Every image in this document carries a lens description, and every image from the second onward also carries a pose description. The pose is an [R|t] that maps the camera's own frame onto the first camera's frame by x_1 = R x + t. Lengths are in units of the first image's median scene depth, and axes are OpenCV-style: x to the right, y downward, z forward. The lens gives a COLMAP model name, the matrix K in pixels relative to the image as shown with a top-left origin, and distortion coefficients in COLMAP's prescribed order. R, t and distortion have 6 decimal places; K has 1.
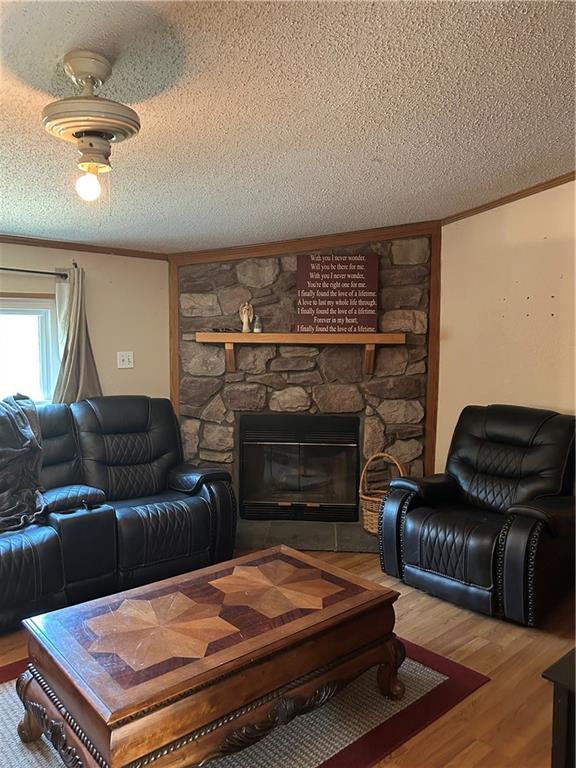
lens RADIAL K [[578.0, 0, 283.3], [0, 578.0, 392.3], [0, 0, 1]] dist [0.059474, -0.068591]
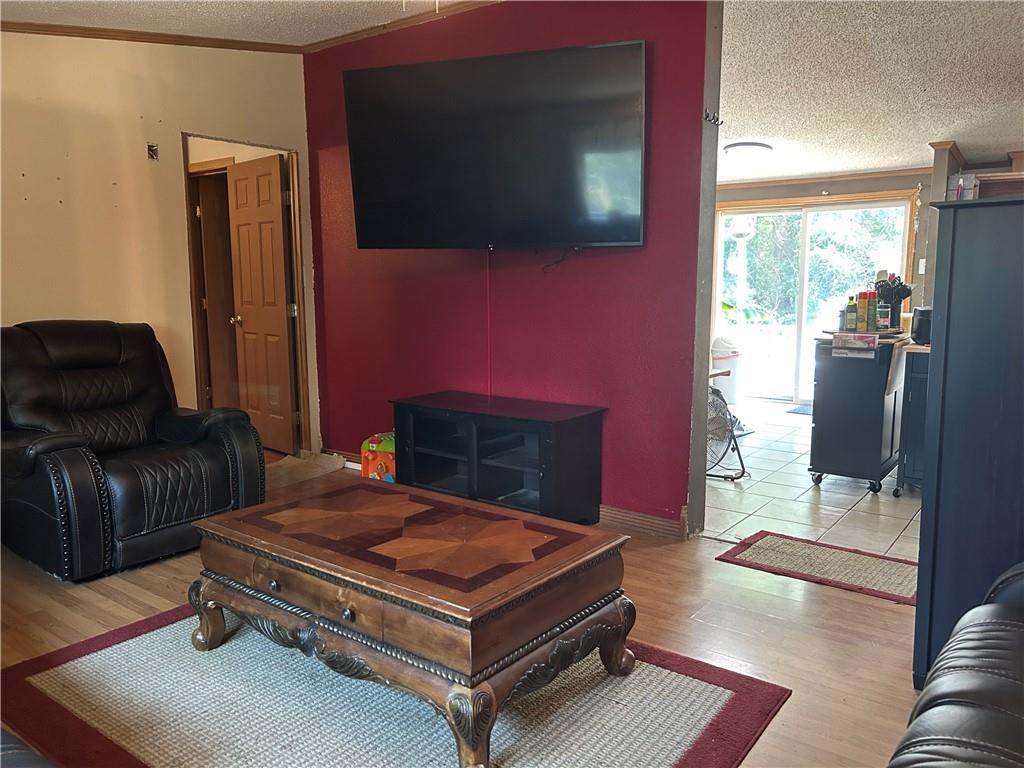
lens RADIAL K [[770.7, 0, 512.0], [0, 770.7, 384.0], [0, 0, 1]] dist [0.059474, -0.068591]
pose [[-0.204312, -0.124930, 0.970901, -0.741879], [0.087869, 0.985479, 0.145297, 0.008147], [-0.974954, 0.114998, -0.190367, 0.644676]]
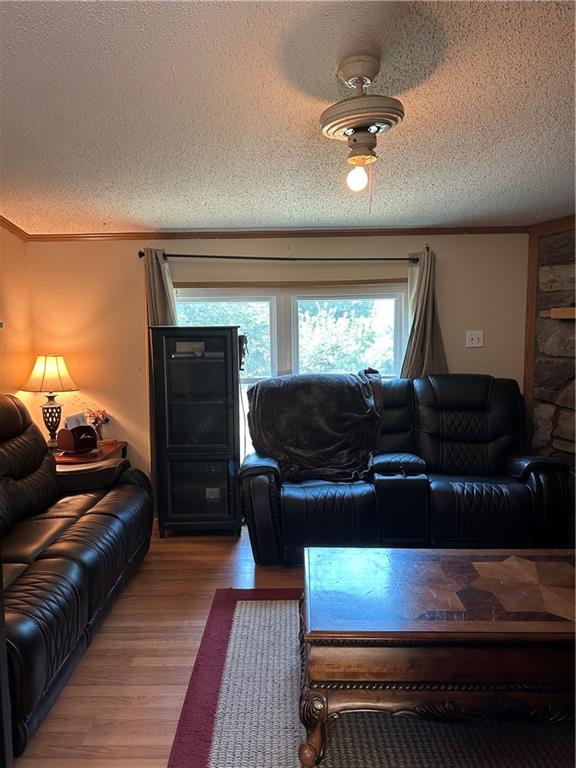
lens RADIAL K [[578.0, 0, 283.3], [0, 578.0, 392.3], [0, 0, 1]] dist [0.059474, -0.068591]
pose [[0.743149, 0.062252, -0.666224, 0.185106], [-0.044618, 0.998057, 0.043489, 0.008756], [0.667637, -0.002593, 0.744482, 0.039479]]
